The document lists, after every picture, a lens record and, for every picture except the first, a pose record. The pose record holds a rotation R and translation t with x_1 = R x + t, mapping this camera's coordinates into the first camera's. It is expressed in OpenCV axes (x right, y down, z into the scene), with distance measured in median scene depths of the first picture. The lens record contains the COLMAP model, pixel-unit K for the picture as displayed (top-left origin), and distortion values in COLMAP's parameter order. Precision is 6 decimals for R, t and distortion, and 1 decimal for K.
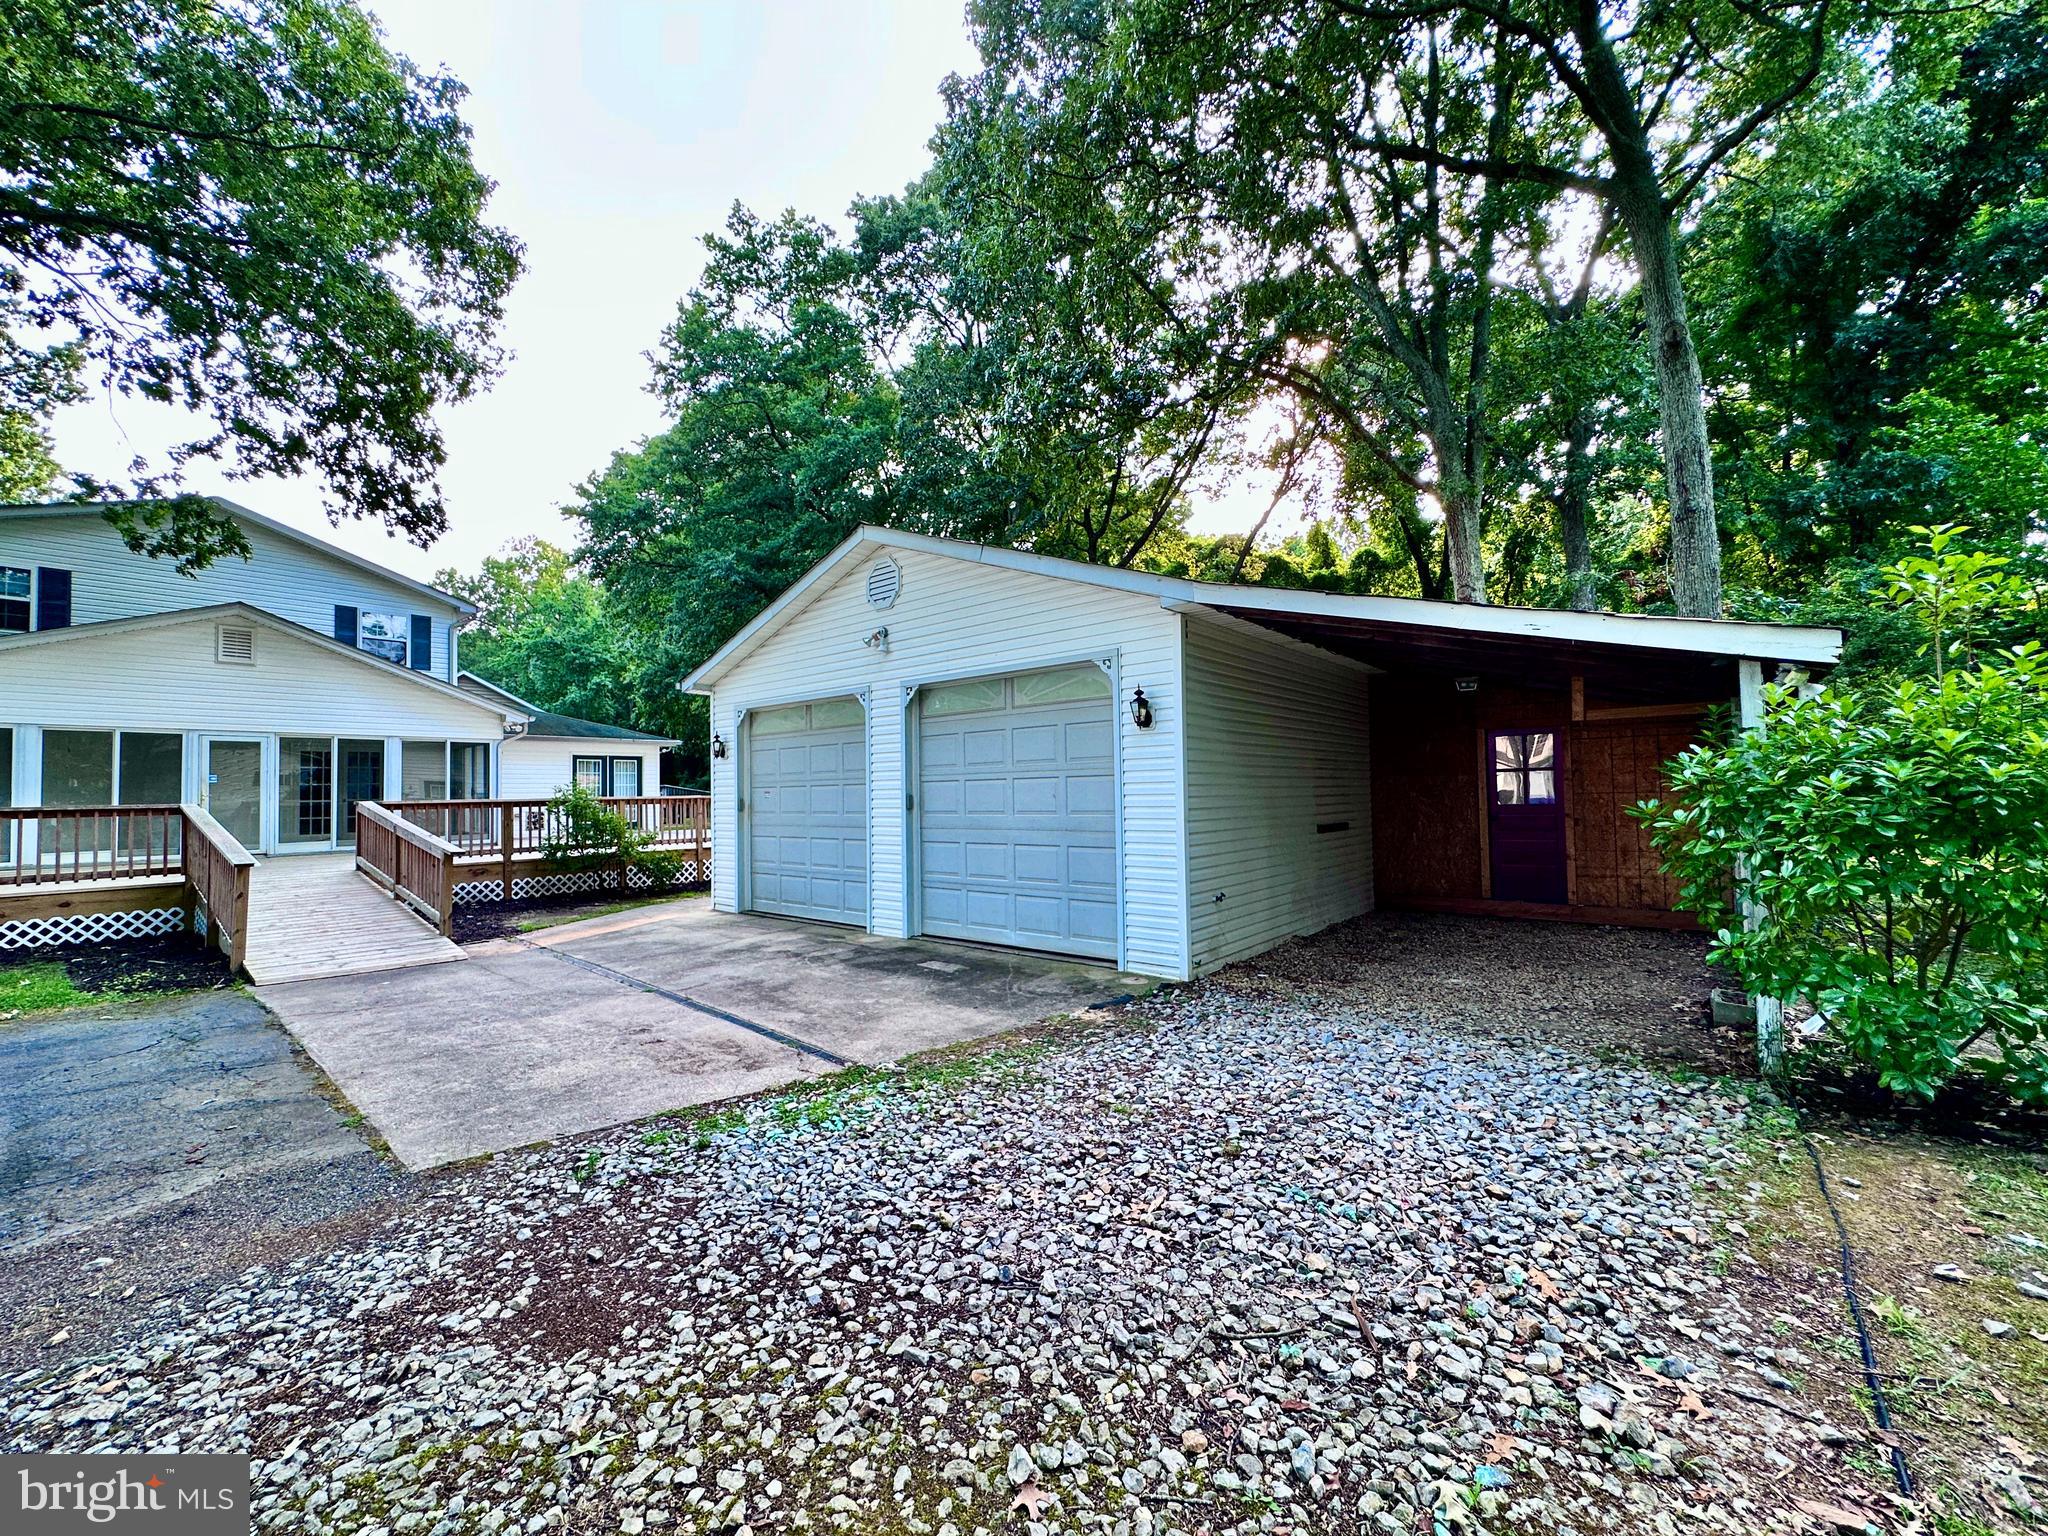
lens RADIAL K [[817.9, 0, 1024.0], [0, 817.9, 768.0], [0, 0, 1]] dist [-0.002516, 0.000127]
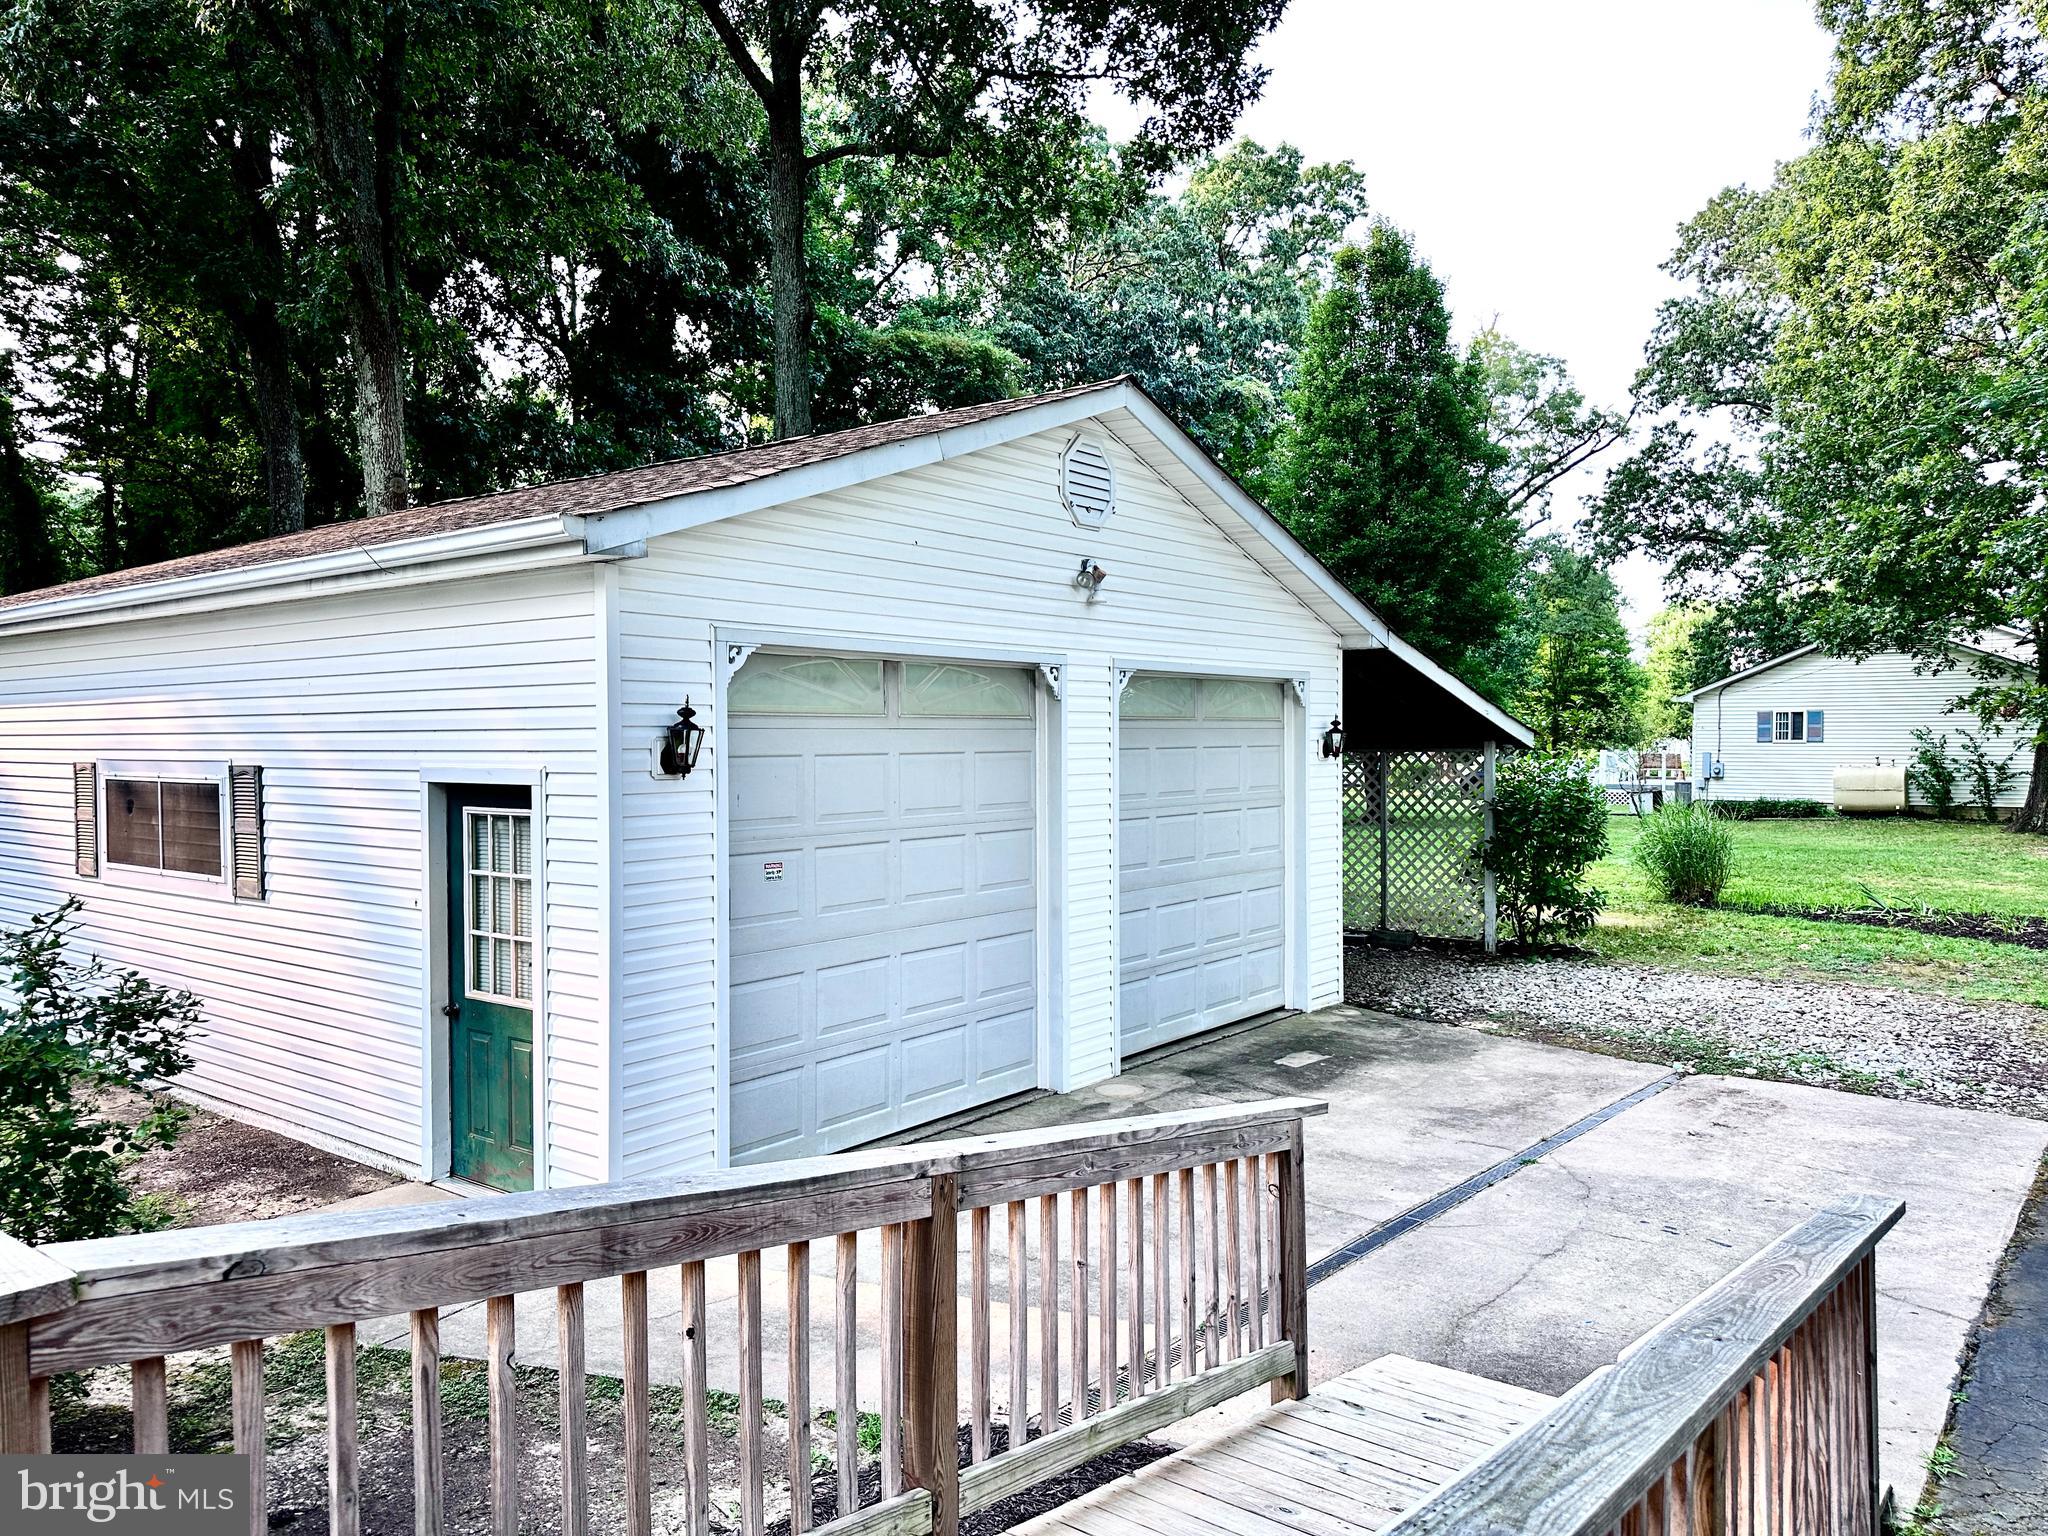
lens RADIAL K [[1439.7, 0, 1024.0], [0, 1439.7, 768.0], [0, 0, 1]] dist [0.082429, -0.137393]
pose [[-0.021679, 0.004786, 0.999754, -1.165698], [-0.025243, 0.999667, -0.005333, -0.016775], [-0.999446, -0.025353, -0.021551, 1.042649]]
